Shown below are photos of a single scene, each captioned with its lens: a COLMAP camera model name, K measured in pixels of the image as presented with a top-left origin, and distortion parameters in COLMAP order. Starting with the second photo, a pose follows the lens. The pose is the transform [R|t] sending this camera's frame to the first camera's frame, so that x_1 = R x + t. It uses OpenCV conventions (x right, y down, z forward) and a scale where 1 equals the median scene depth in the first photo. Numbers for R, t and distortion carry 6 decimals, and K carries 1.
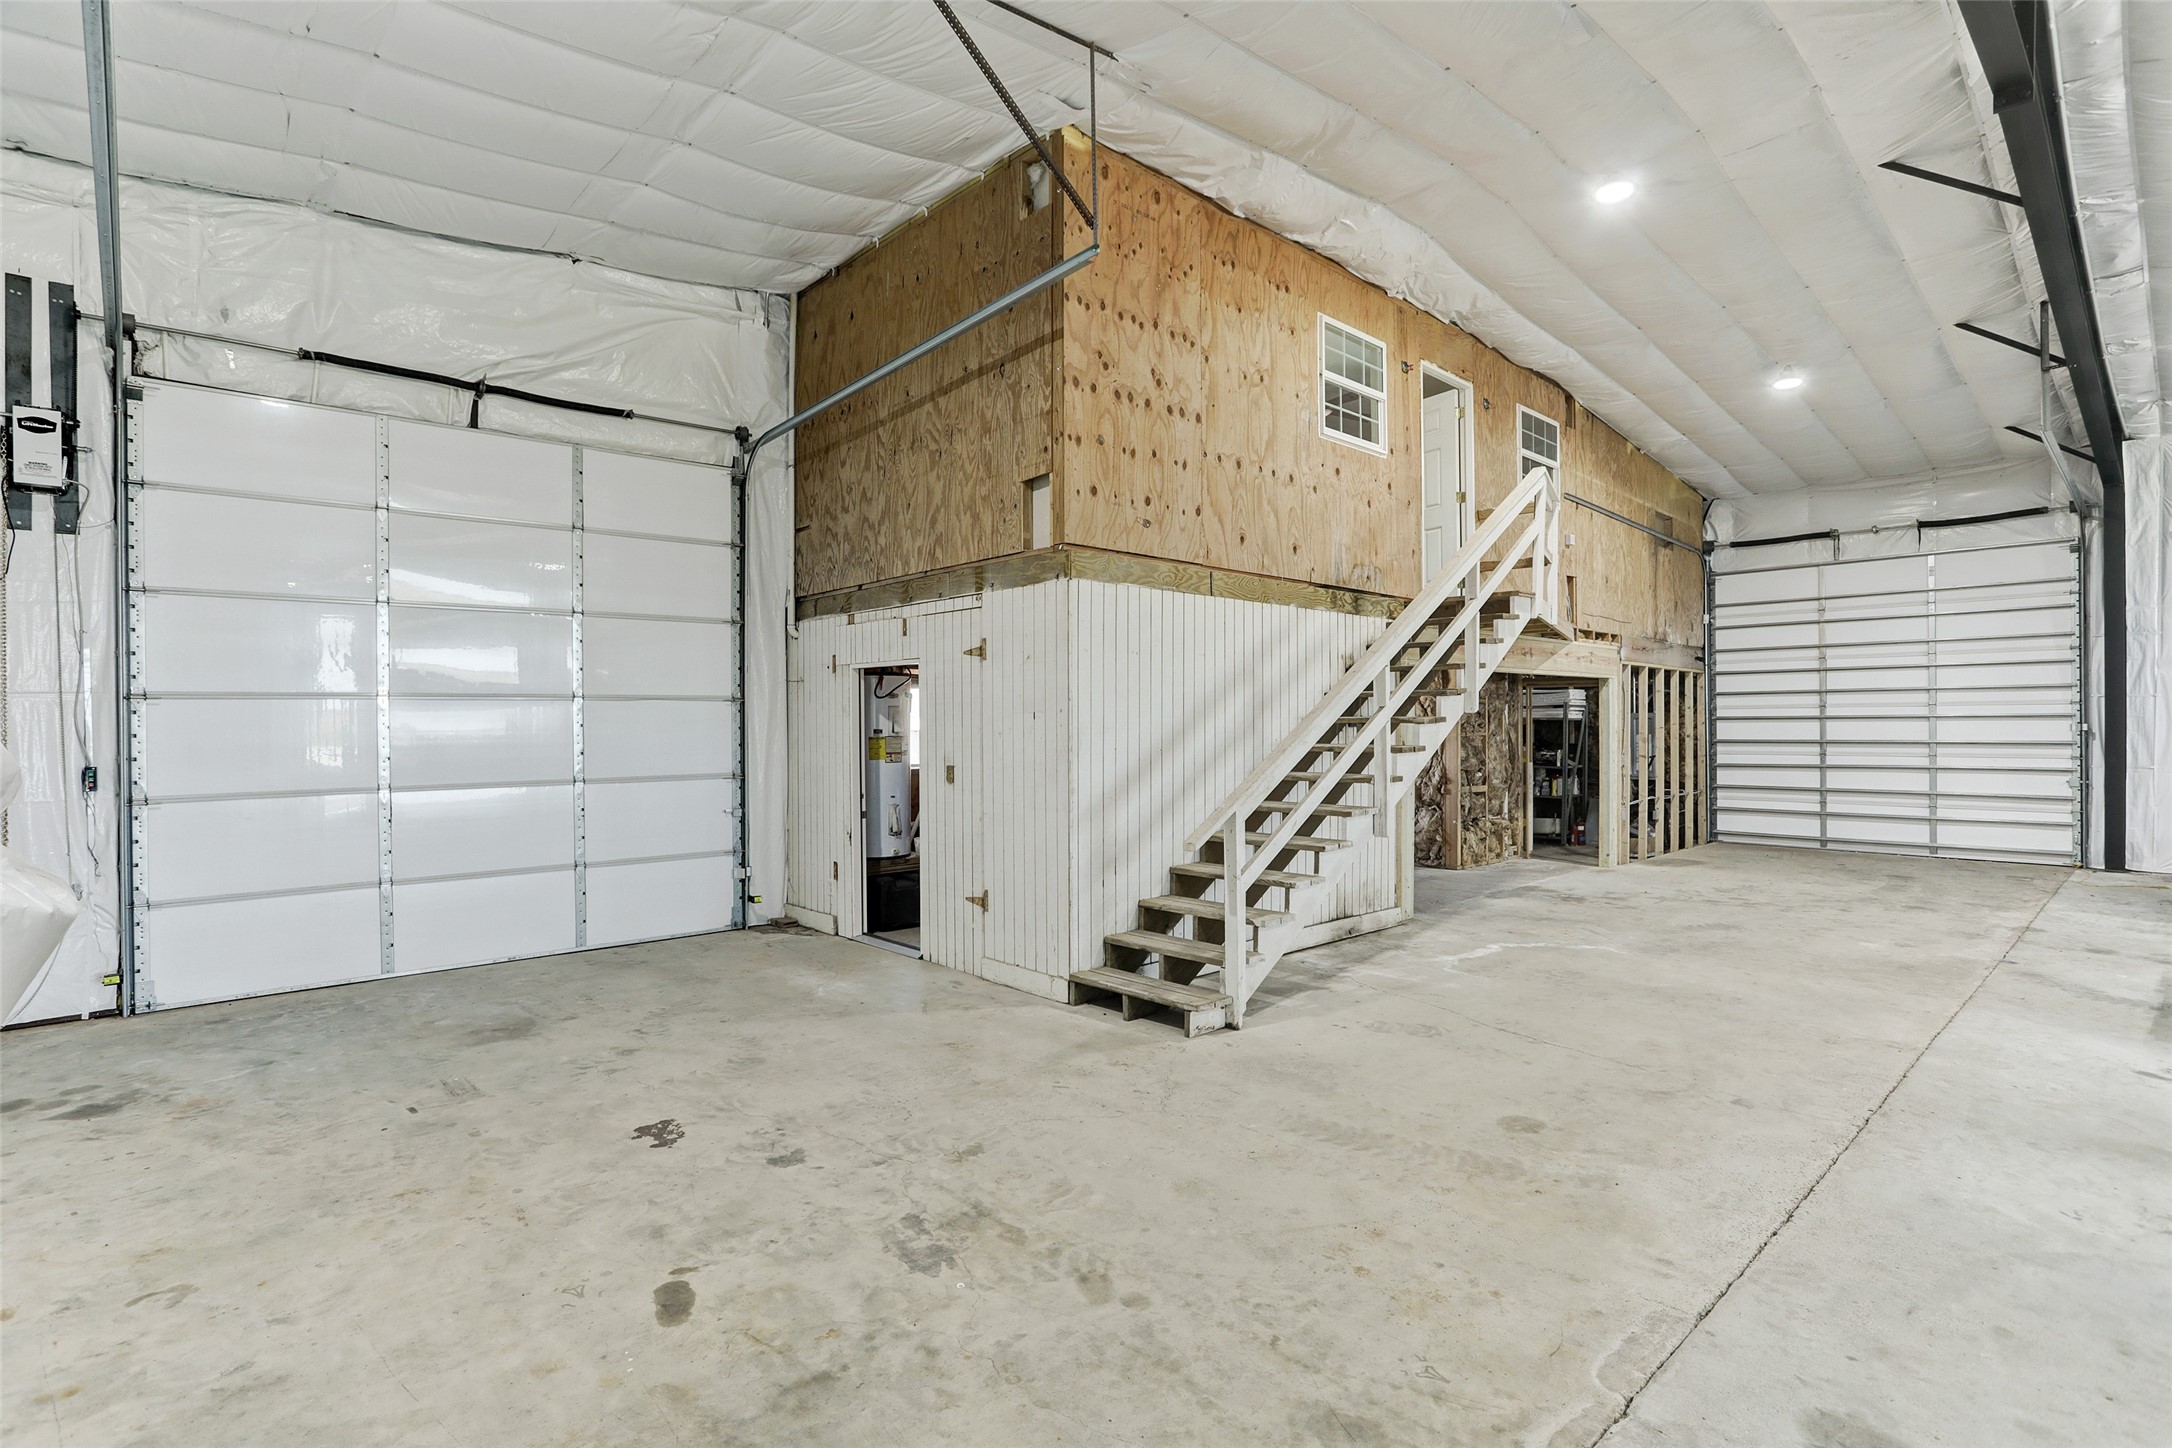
lens RADIAL K [[1076.7, 0, 1086.0], [0, 1076.7, 724.0], [0, 0, 1]] dist [-0.066290, 0.032267]
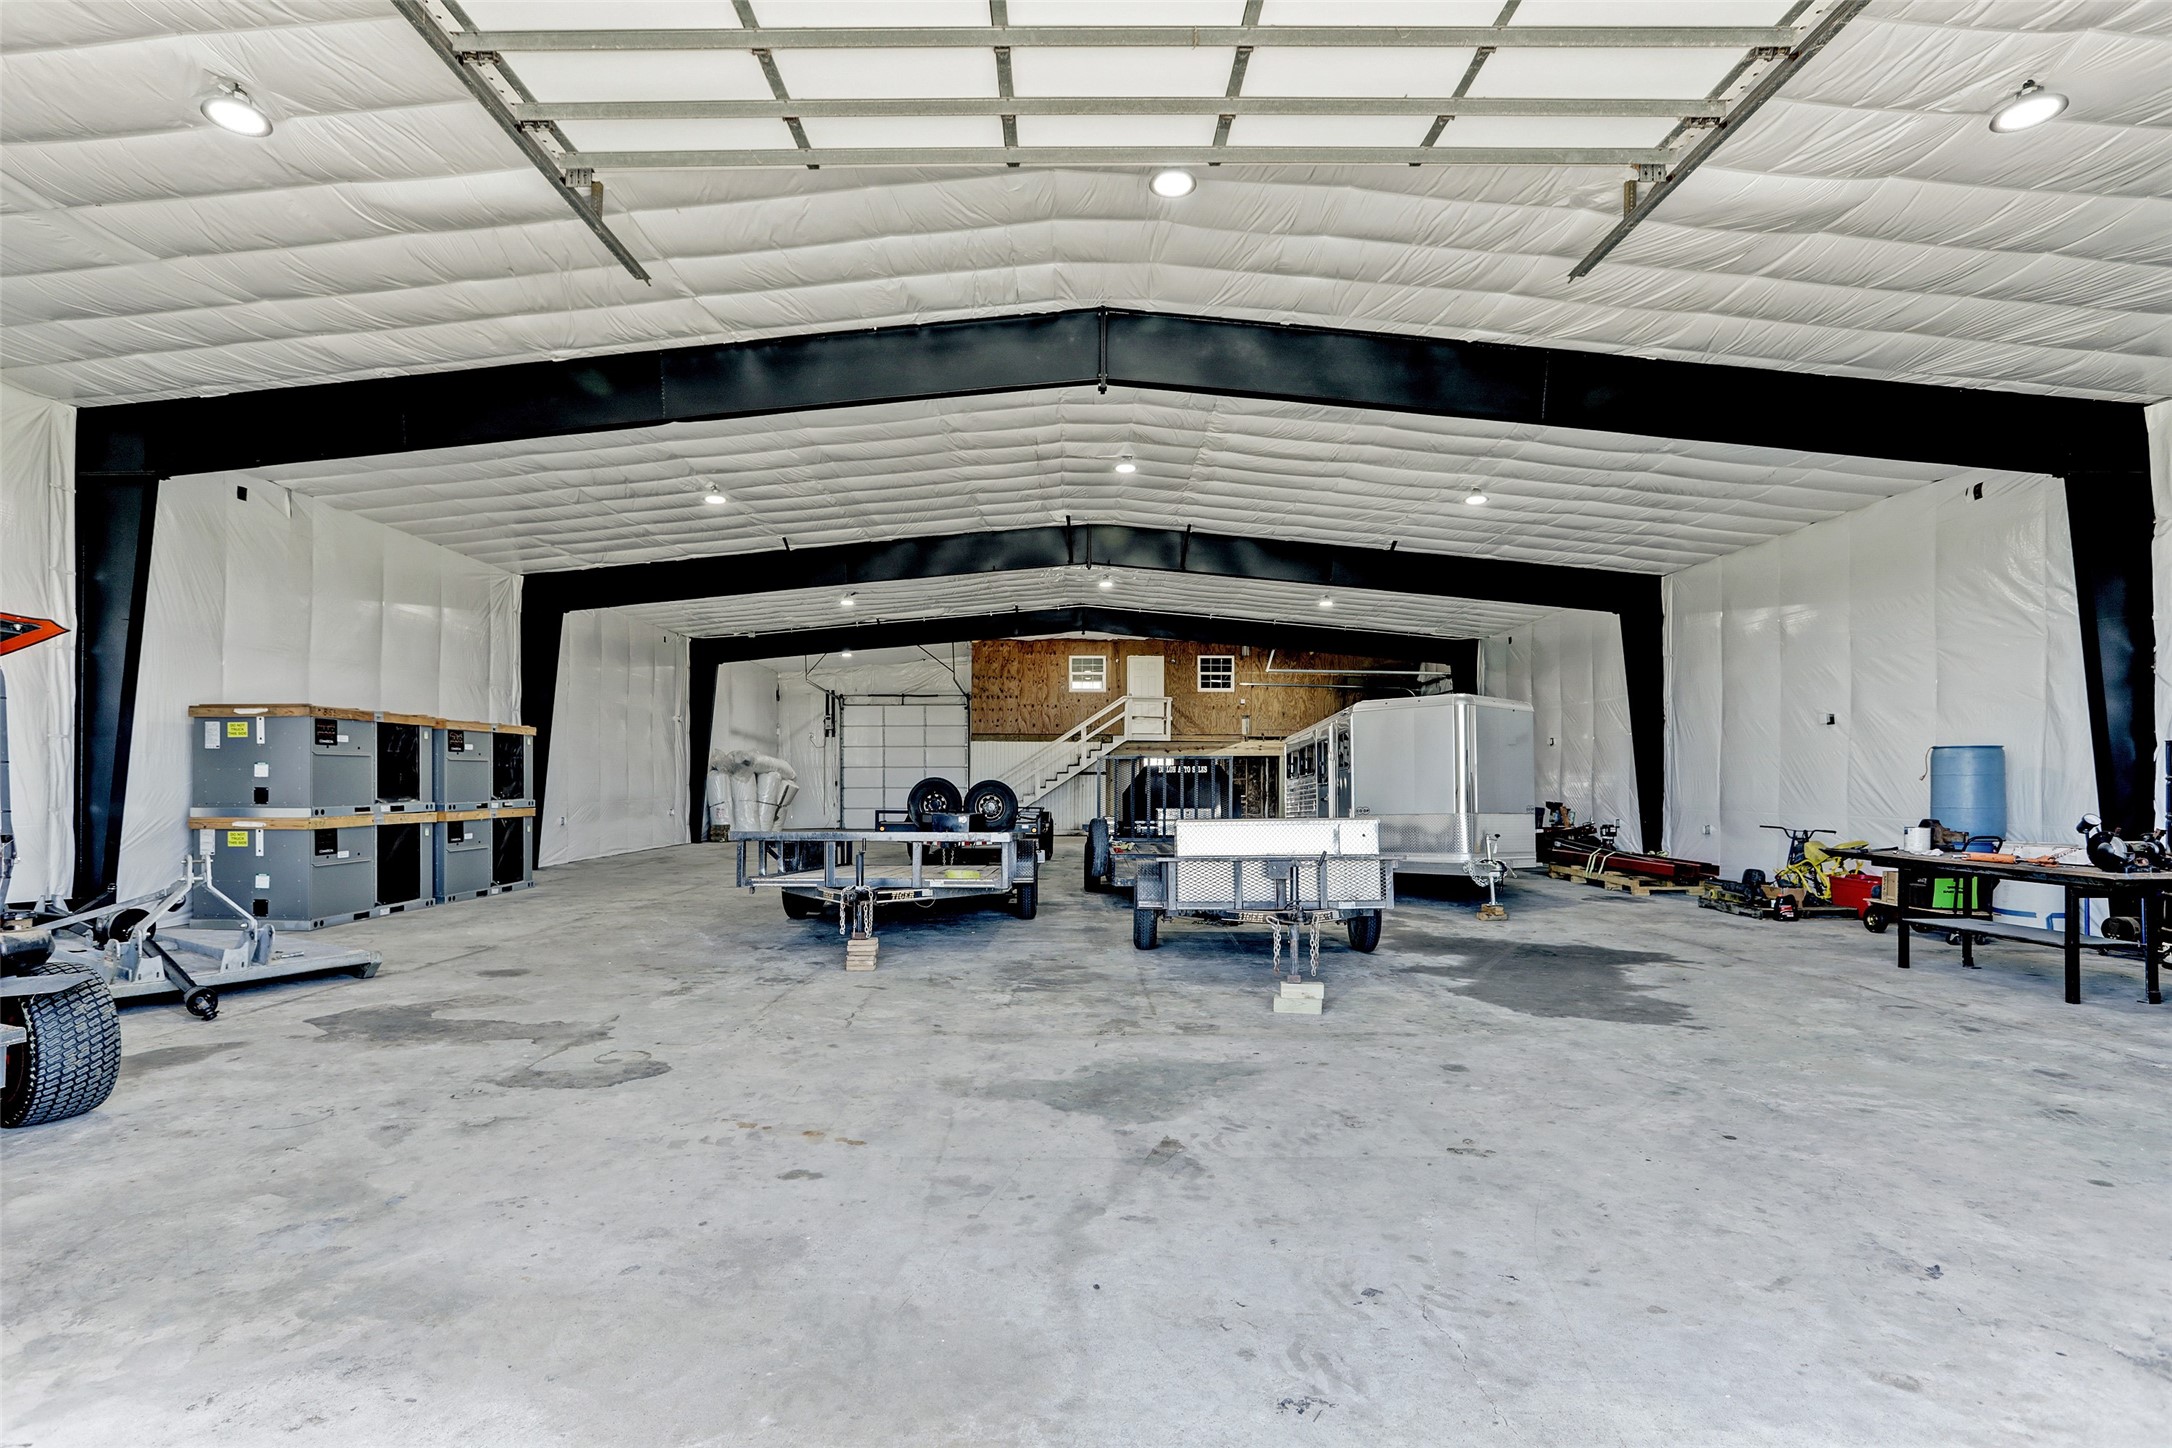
lens RADIAL K [[1086.6, 0, 1037.0], [0, 1086.6, 722.1], [0, 0, 1]] dist [-0.057404, 0.028911]
pose [[0.720226, -0.030357, -0.693075, 2.656556], [-0.006897, 0.998679, -0.050911, 0.013675], [0.693706, 0.041448, 0.719065, -1.666641]]
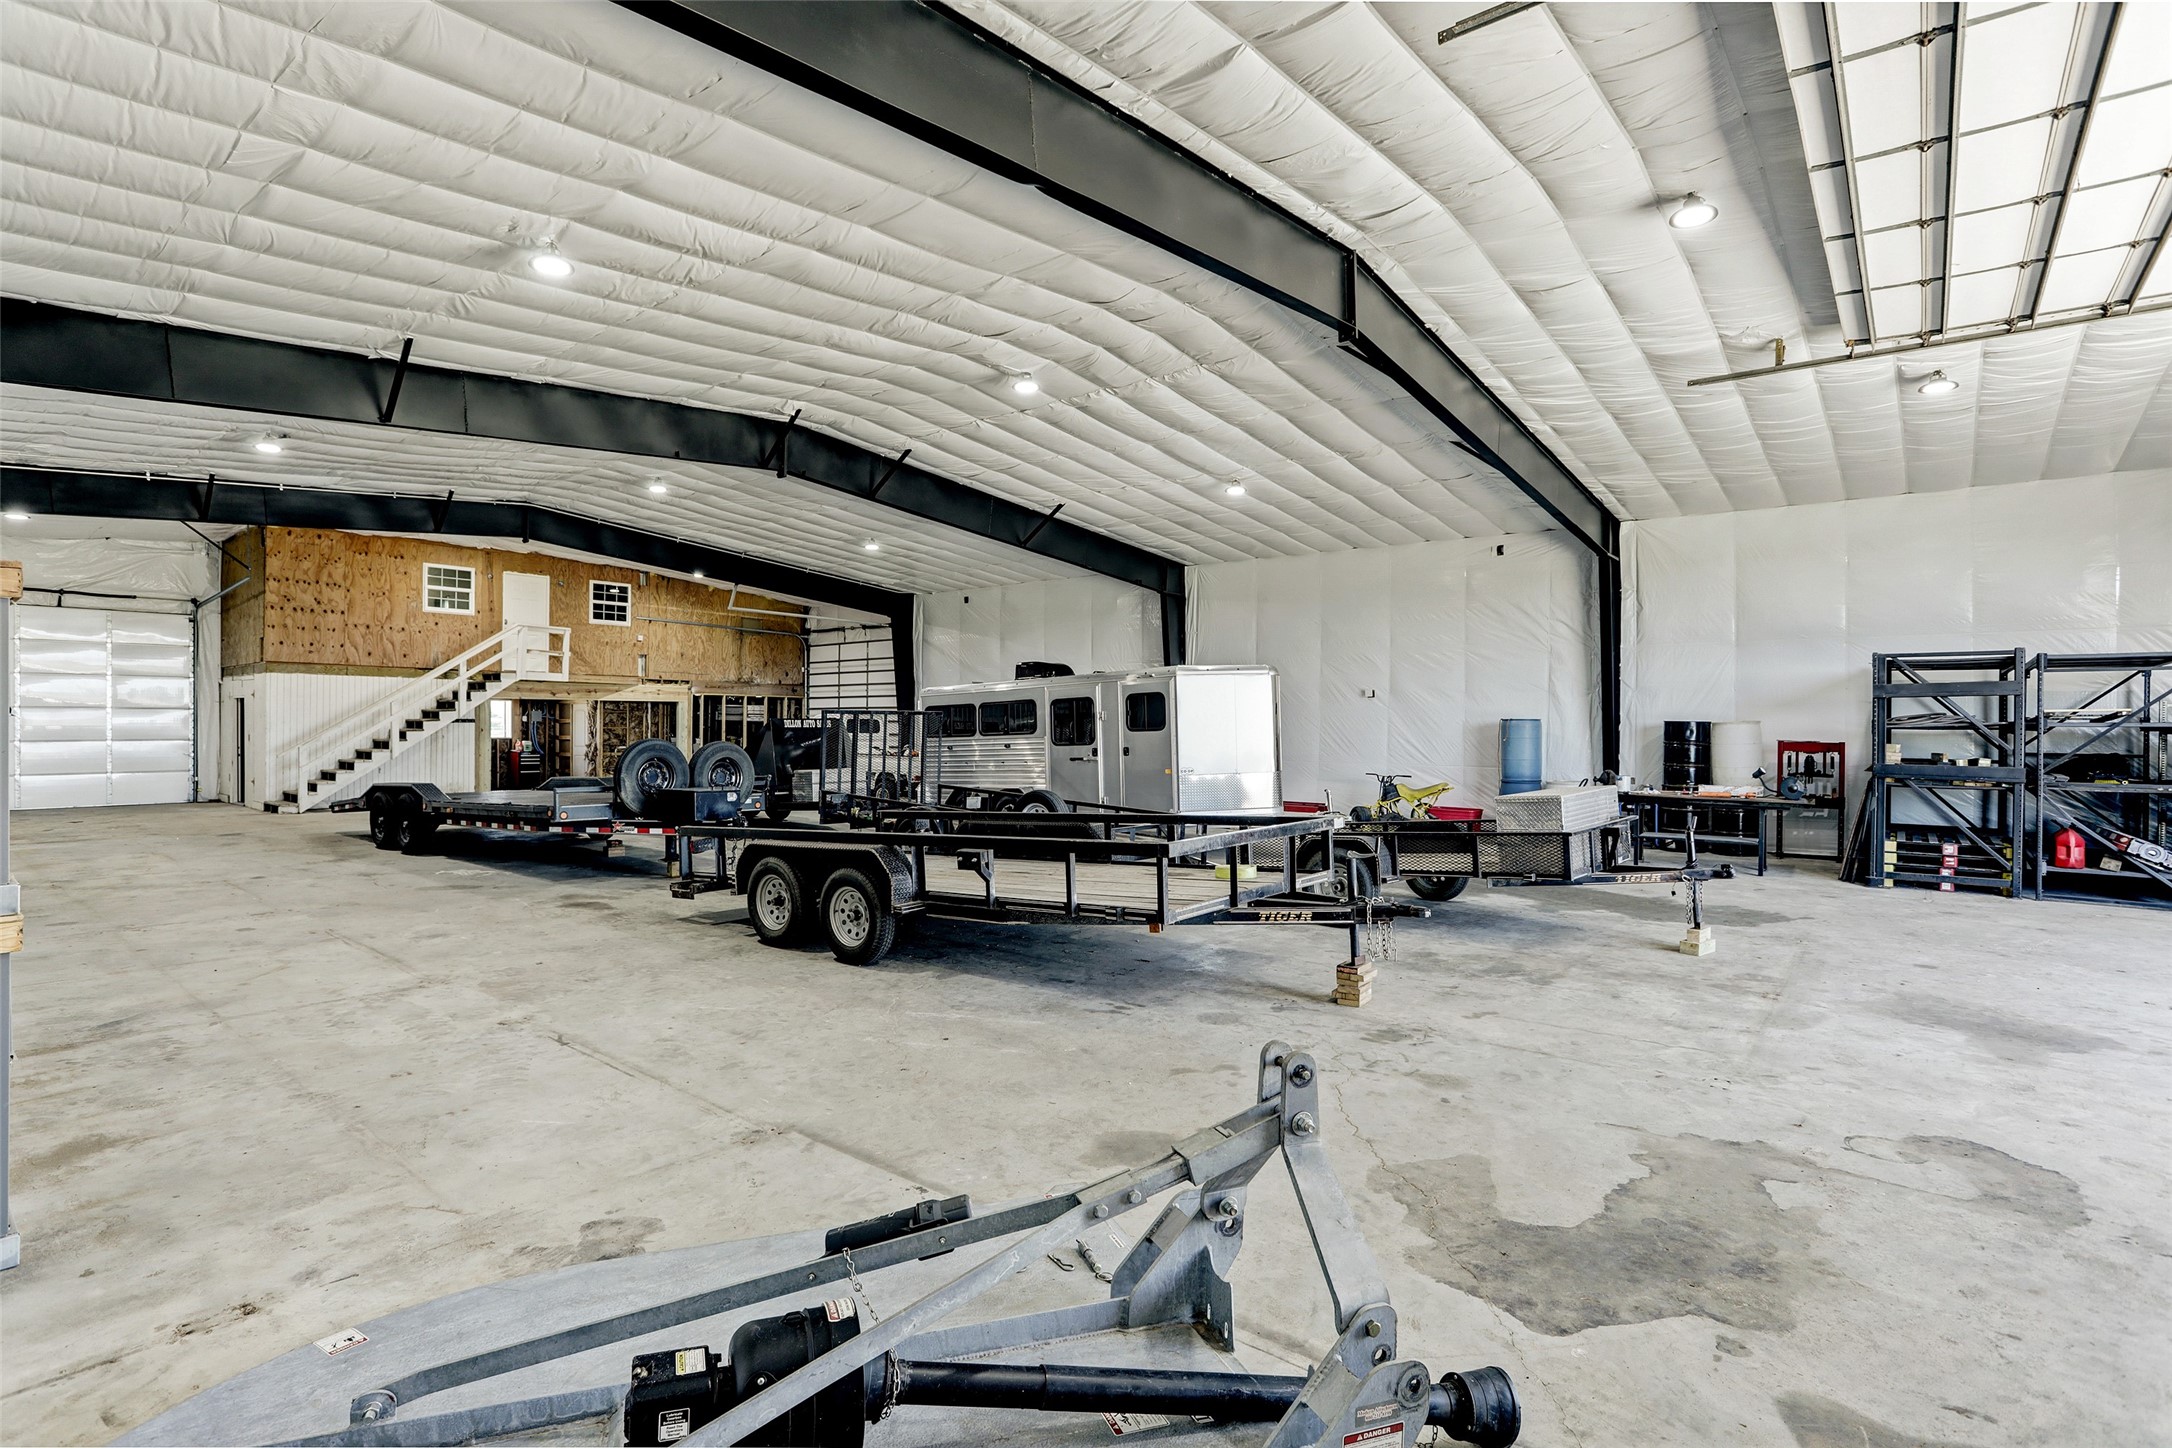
lens RADIAL K [[1076.7, 0, 1086.0], [0, 1076.7, 724.0], [0, 0, 1]] dist [-0.066290, 0.032267]
pose [[0.989748, 0.011268, 0.142383, 1.481553], [-0.011477, 0.999934, 0.000652, -0.013574], [-0.142366, -0.002280, 0.989811, -1.808840]]
